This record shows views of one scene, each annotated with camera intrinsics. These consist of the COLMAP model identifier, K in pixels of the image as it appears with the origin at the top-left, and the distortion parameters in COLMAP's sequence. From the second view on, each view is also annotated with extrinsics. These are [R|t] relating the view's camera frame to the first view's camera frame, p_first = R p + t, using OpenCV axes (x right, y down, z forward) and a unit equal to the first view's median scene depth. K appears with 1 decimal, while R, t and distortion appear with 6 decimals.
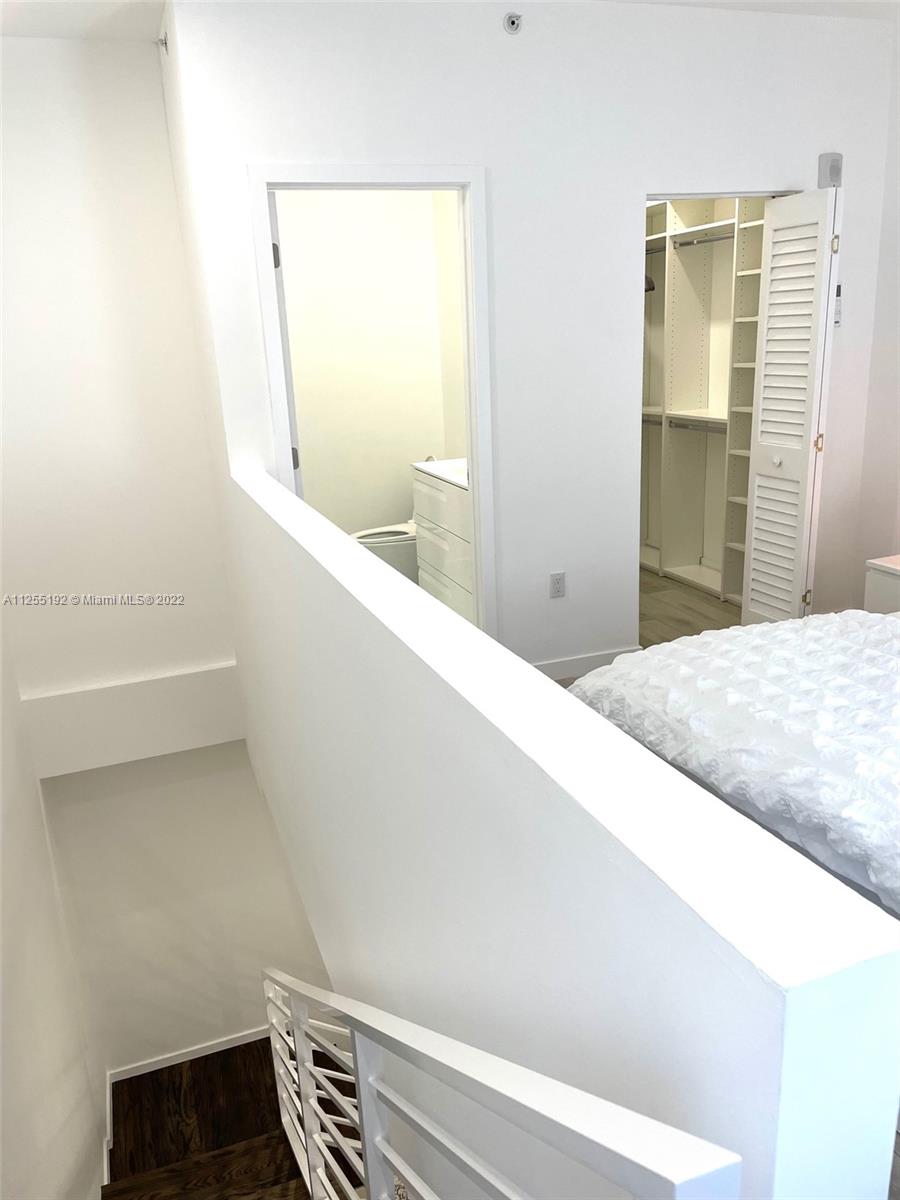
lens RADIAL K [[898.2, 0, 442.9], [0, 898.2, 594.1], [0, 0, 1]] dist [0.099527, -0.133653]
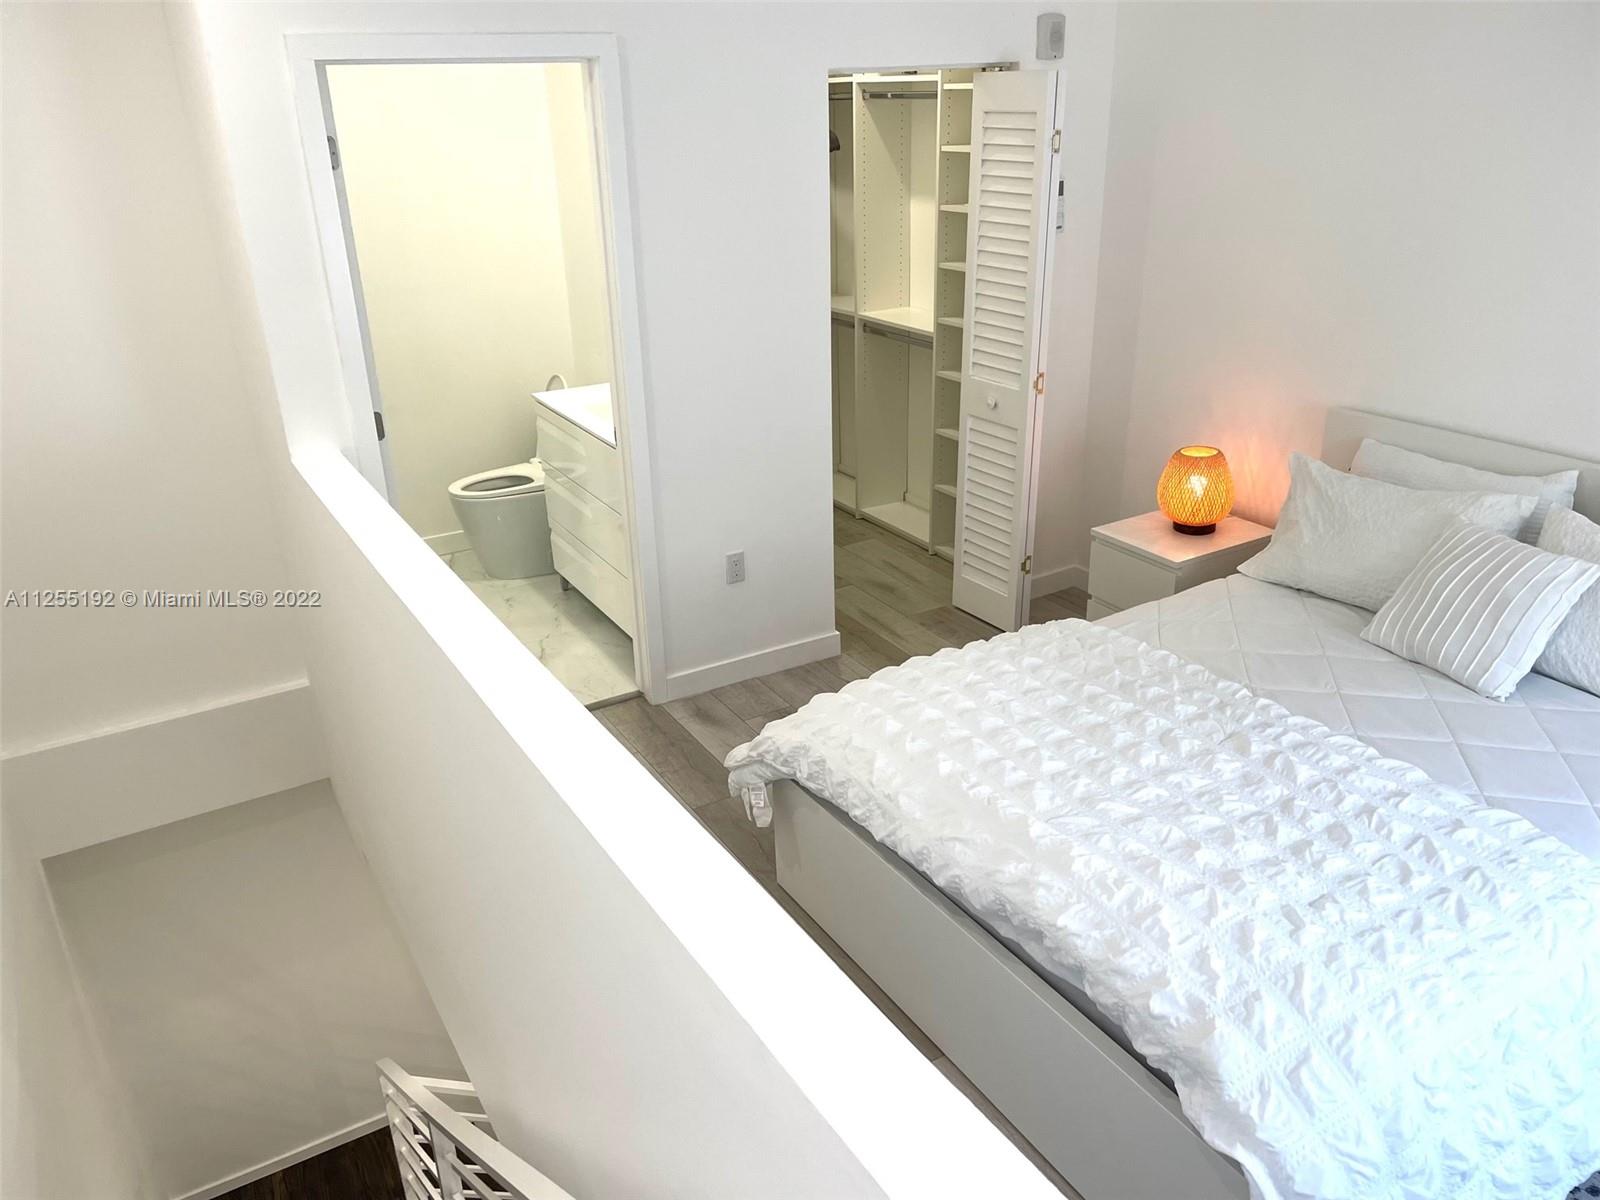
lens RADIAL K [[1202.1, 0, 803.5], [0, 1202.1, 601.6], [0, 0, 1]] dist [0.093338, -0.117363]
pose [[0.980686, -0.052553, 0.188397, -0.015820], [0.029062, 0.991687, 0.125350, -0.112387], [-0.193418, -0.117454, 0.974061, -0.055108]]
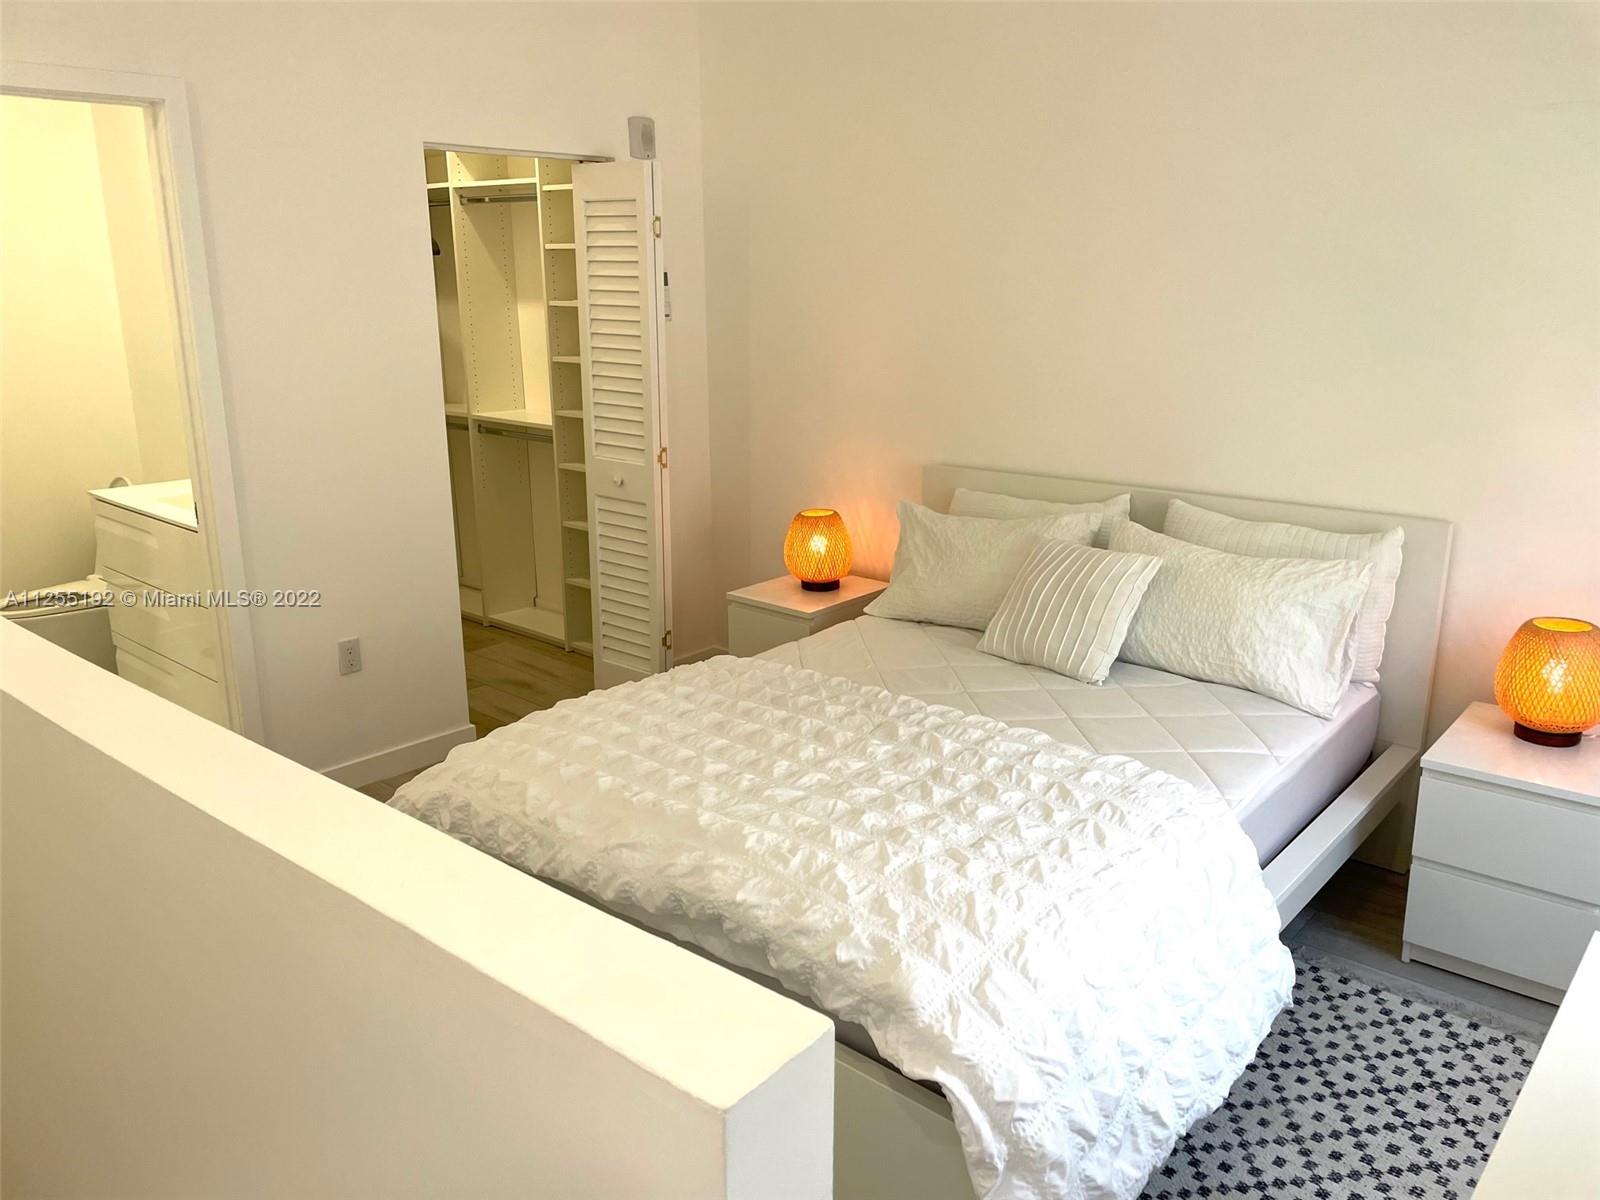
lens RADIAL K [[1197.7, 0, 816.1], [0, 1197.7, 599.3], [0, 0, 1]] dist [0.099527, -0.133653]
pose [[0.867044, -0.078992, 0.491929, -0.023562], [0.092694, 0.995688, -0.003494, -0.017733], [-0.489532, 0.048629, 0.870628, -0.035854]]
